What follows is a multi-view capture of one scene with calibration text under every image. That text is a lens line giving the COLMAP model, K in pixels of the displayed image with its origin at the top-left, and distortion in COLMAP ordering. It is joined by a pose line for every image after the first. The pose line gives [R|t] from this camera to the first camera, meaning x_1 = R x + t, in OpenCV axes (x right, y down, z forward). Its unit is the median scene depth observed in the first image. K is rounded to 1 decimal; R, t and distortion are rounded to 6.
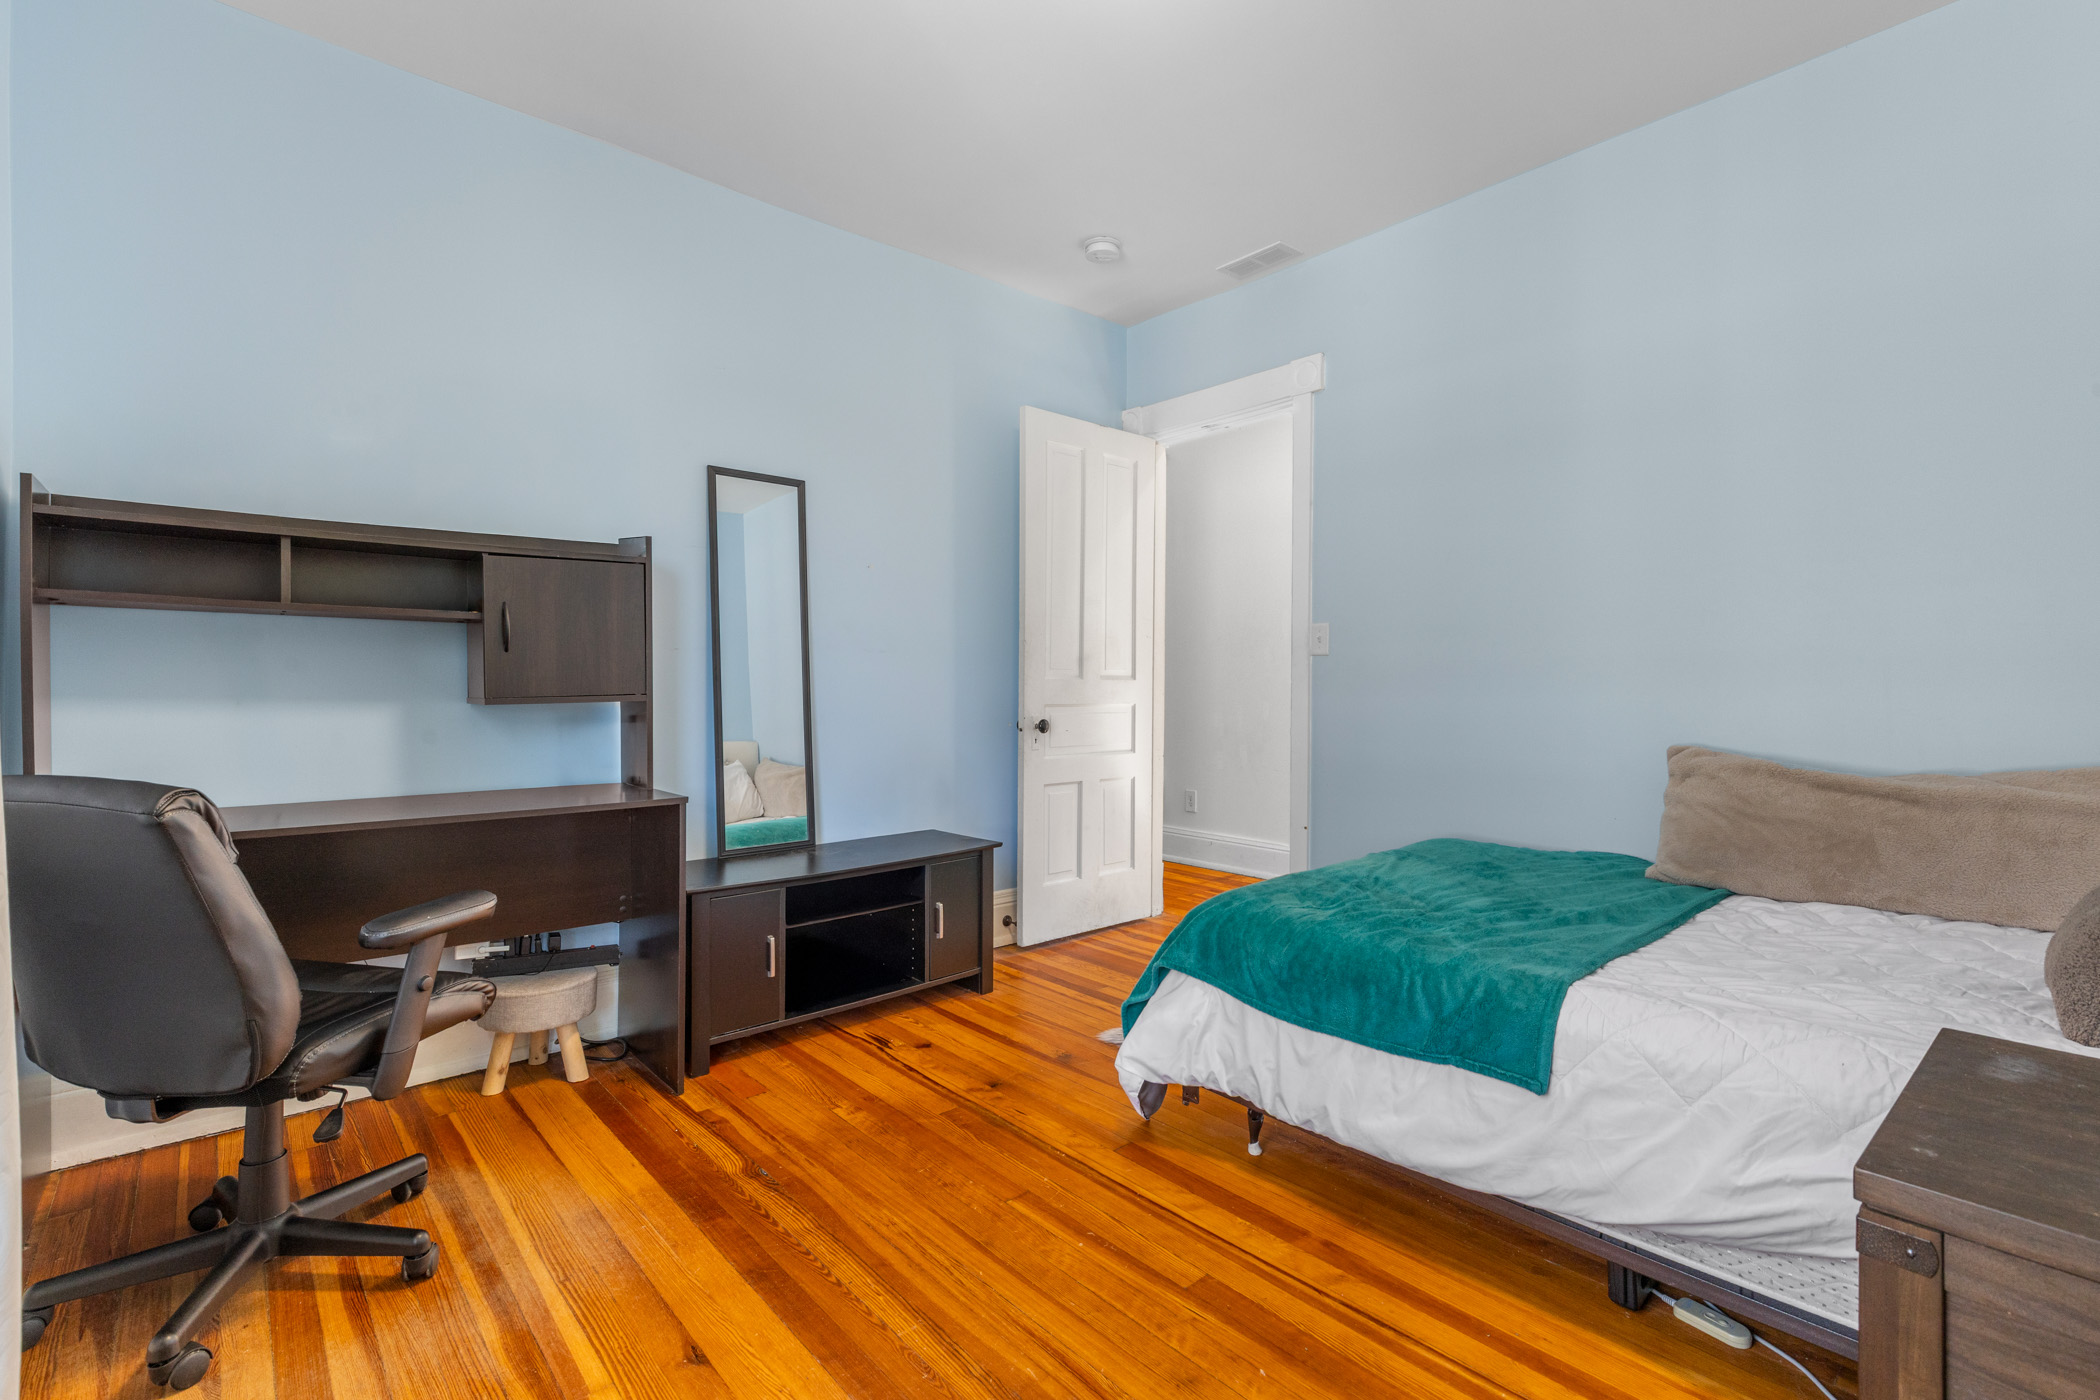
lens RADIAL K [[960.0, 0, 1049.4], [0, 960.0, 697.9], [0, 0, 1]] dist [0.001198, 0.000505]
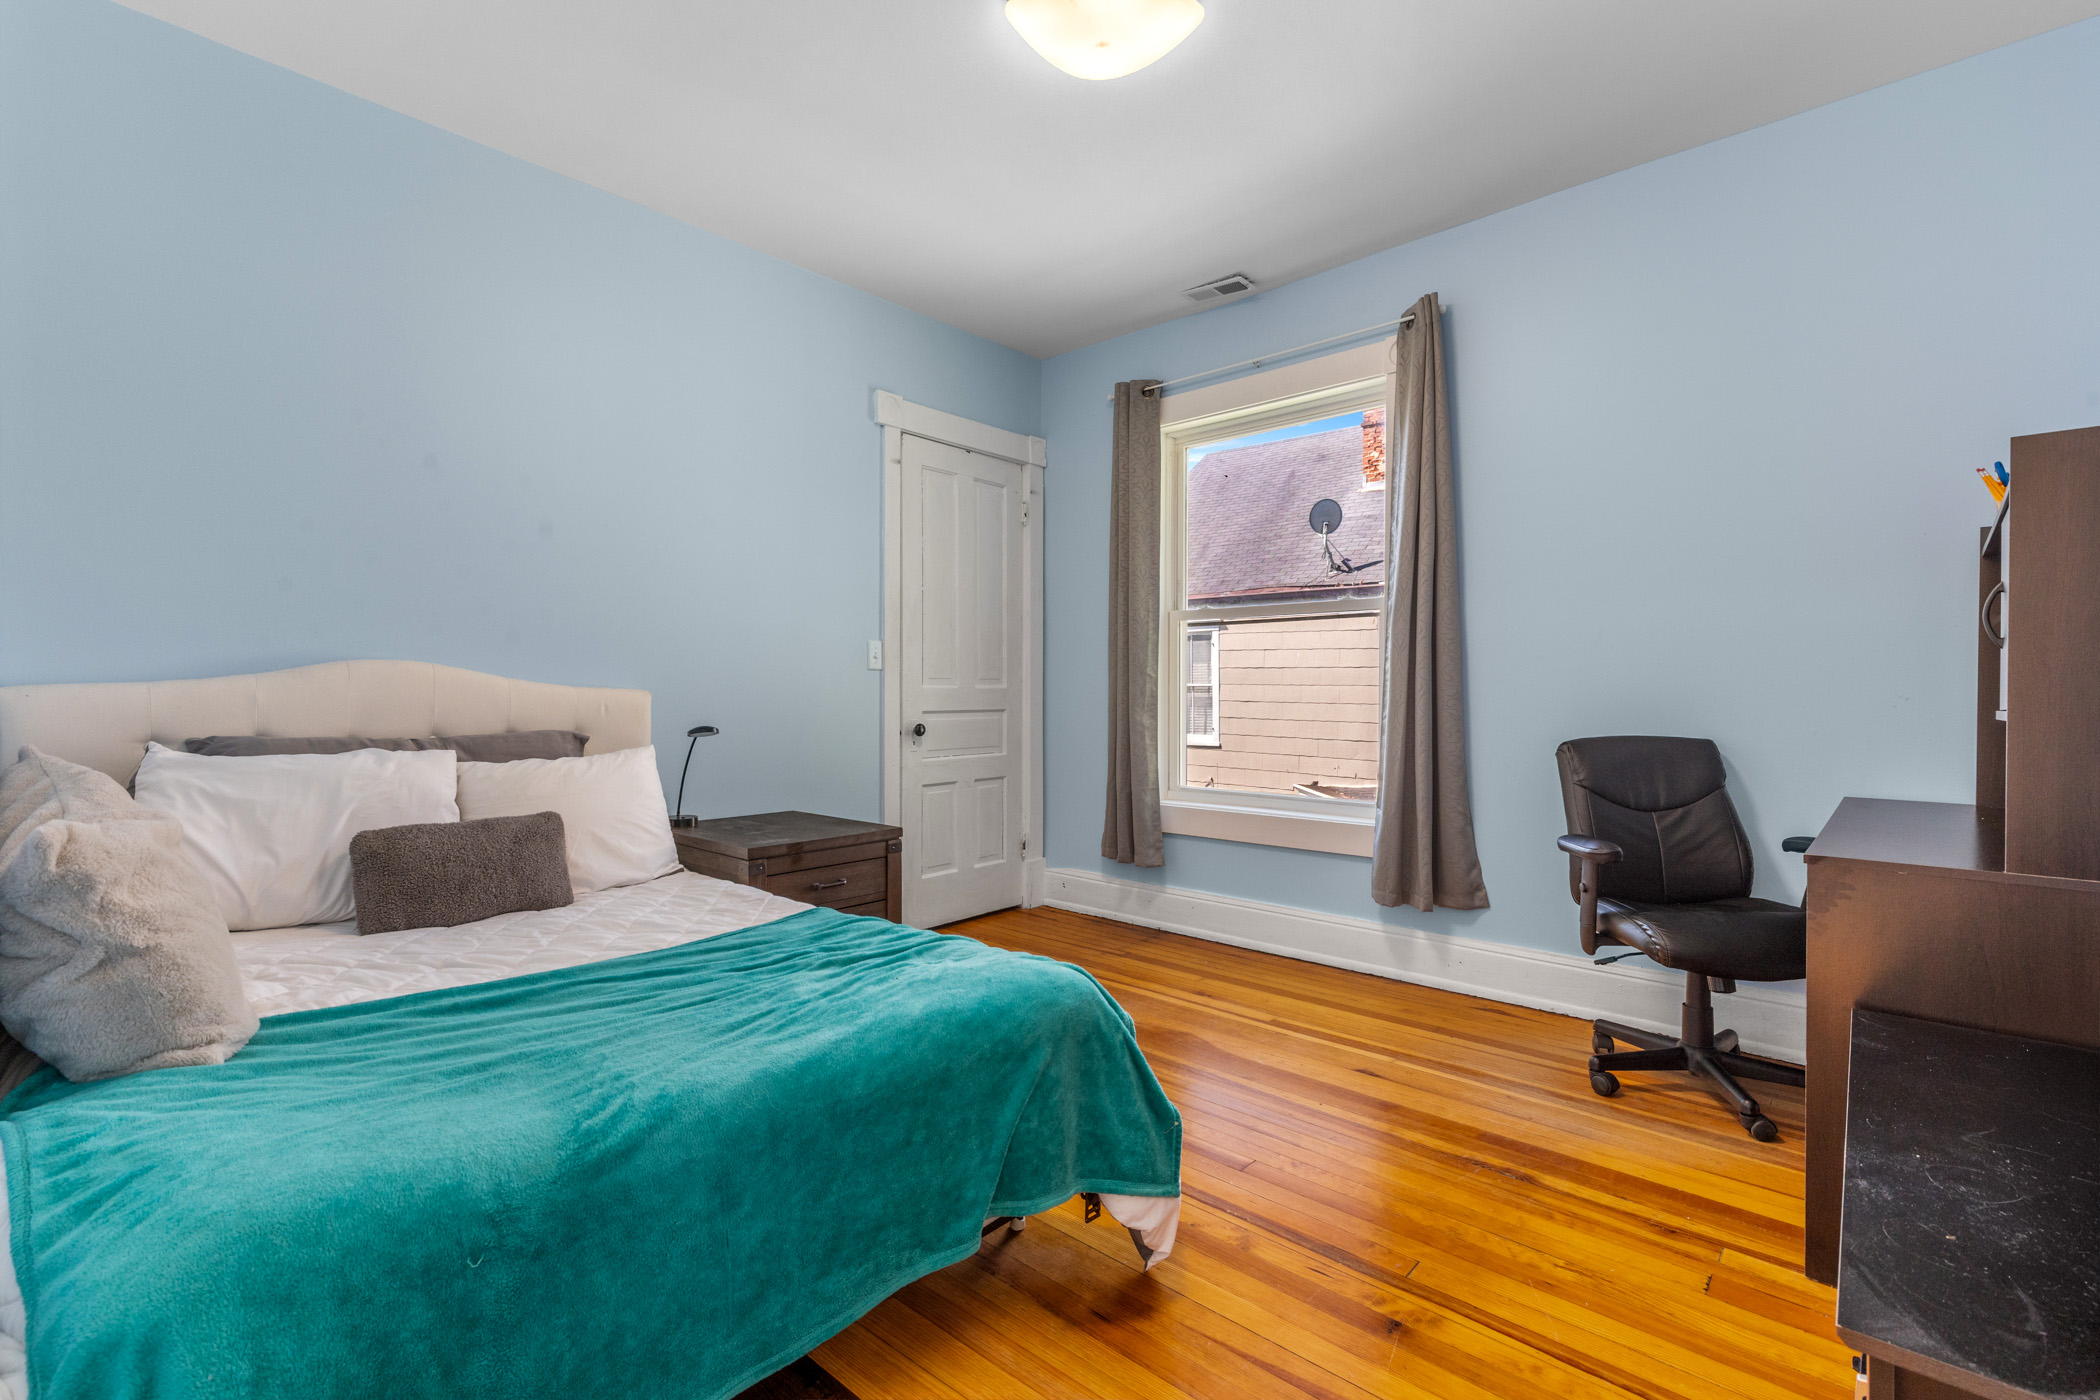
lens RADIAL K [[960.0, 0, 1050.7], [0, 960.0, 700.4], [0, 0, 1]] dist [0.001198, 0.000505]
pose [[-0.994483, 0.007700, -0.104613, 0.275123], [0.006545, 0.999914, 0.011380, -0.020060], [0.104691, 0.010632, -0.994448, 1.892238]]
